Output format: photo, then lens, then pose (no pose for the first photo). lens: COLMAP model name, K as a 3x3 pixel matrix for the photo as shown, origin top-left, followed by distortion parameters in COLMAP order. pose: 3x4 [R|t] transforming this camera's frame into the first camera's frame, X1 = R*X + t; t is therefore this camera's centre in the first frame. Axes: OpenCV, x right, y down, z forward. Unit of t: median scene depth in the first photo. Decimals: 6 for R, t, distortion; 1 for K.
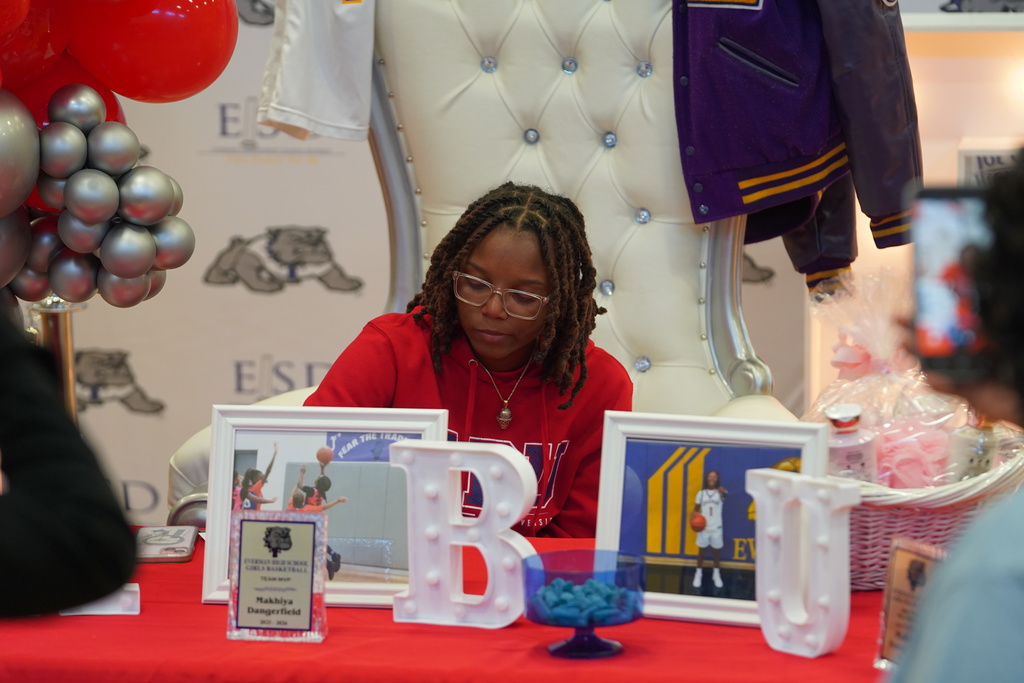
lens RADIAL K [[3989.4, 0, 521.9], [0, 3989.4, 348.1], [0, 0, 1]] dist [0.720208, 0.000000]
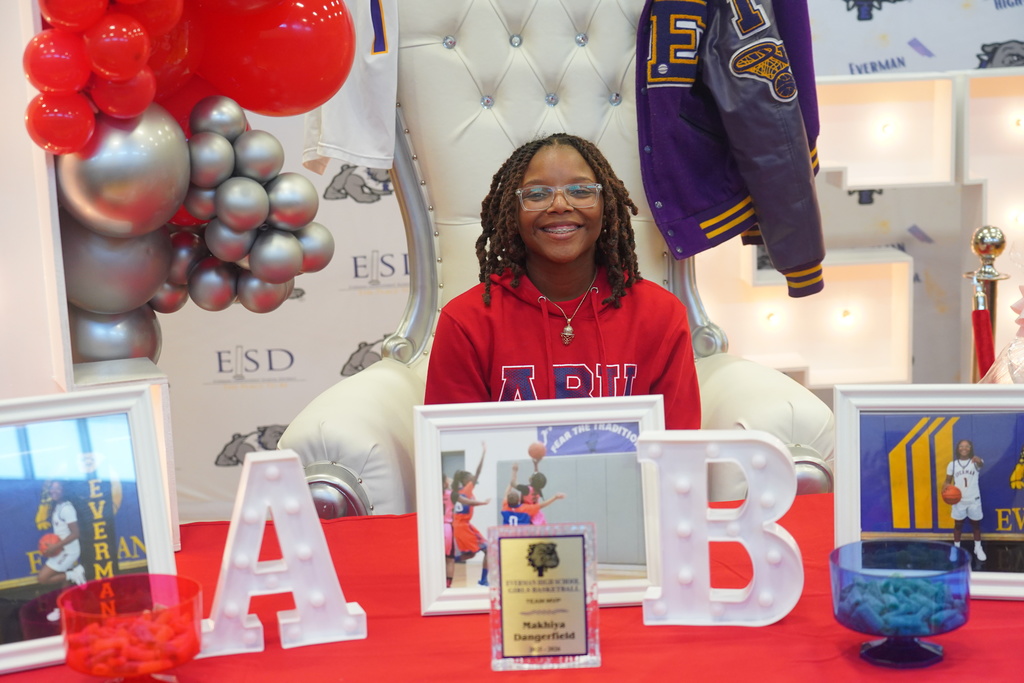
lens RADIAL K [[1649.7, 0, 519.3], [0, 1649.7, 350.8], [0, 0, 1]] dist [0.008543, 0.000000]
pose [[0.977885, -0.067731, 0.197874, -0.129924], [0.064141, 0.997640, 0.024502, -0.007086], [-0.199067, -0.011268, 0.979921, 0.613580]]
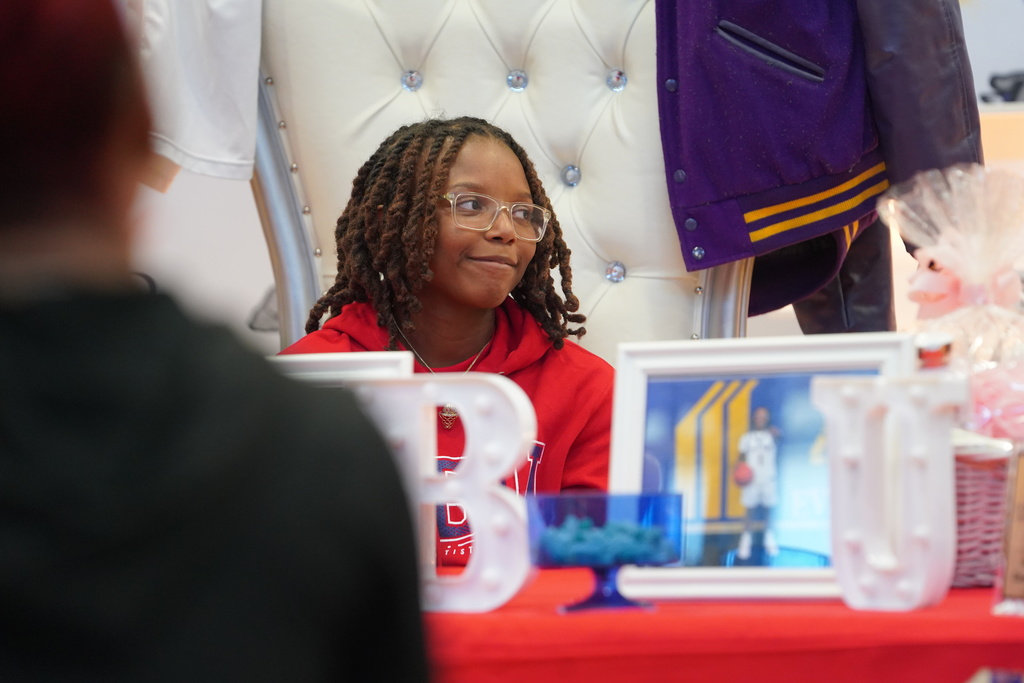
lens RADIAL K [[5618.3, 0, 504.7], [0, 5618.3, 341.7], [0, 0, 1]] dist [2.853073, 0.000000]
pose [[0.998860, -0.002143, 0.047690, -0.052176], [0.009552, 0.987761, -0.155682, 0.181755], [-0.046773, 0.155960, 0.986655, -0.073639]]
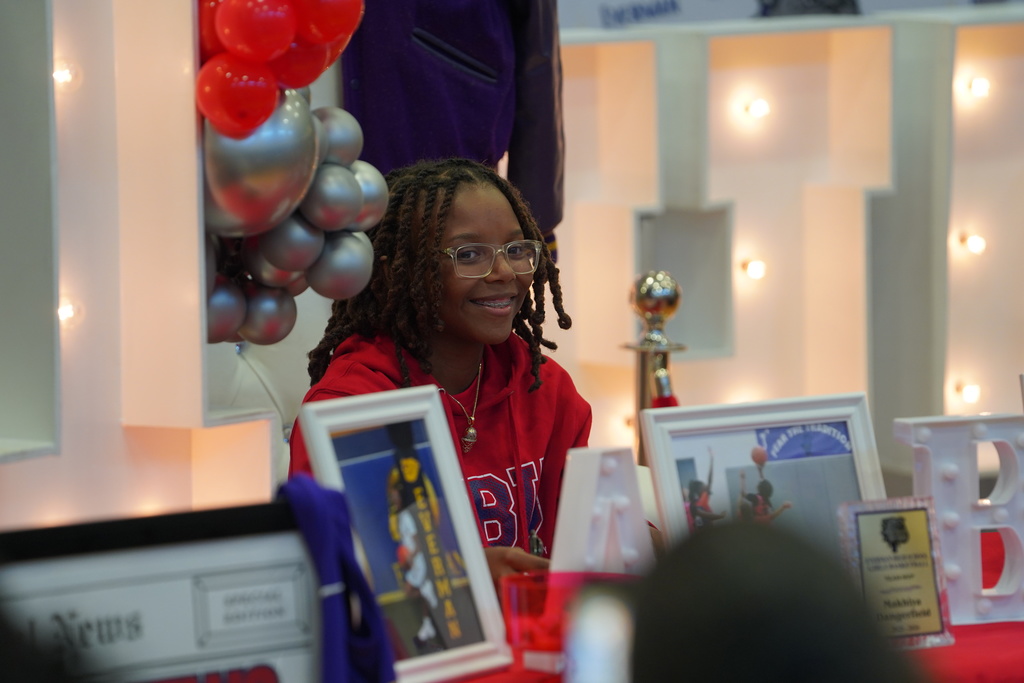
lens RADIAL K [[5618.3, 0, 515.2], [0, 5618.3, 350.7], [0, 0, 1]] dist [2.853073, 0.000000]
pose [[0.693712, -0.066196, 0.717204, -0.957395], [0.124305, 0.991829, -0.028690, 0.032685], [-0.709445, 0.109054, 0.696272, 0.186619]]
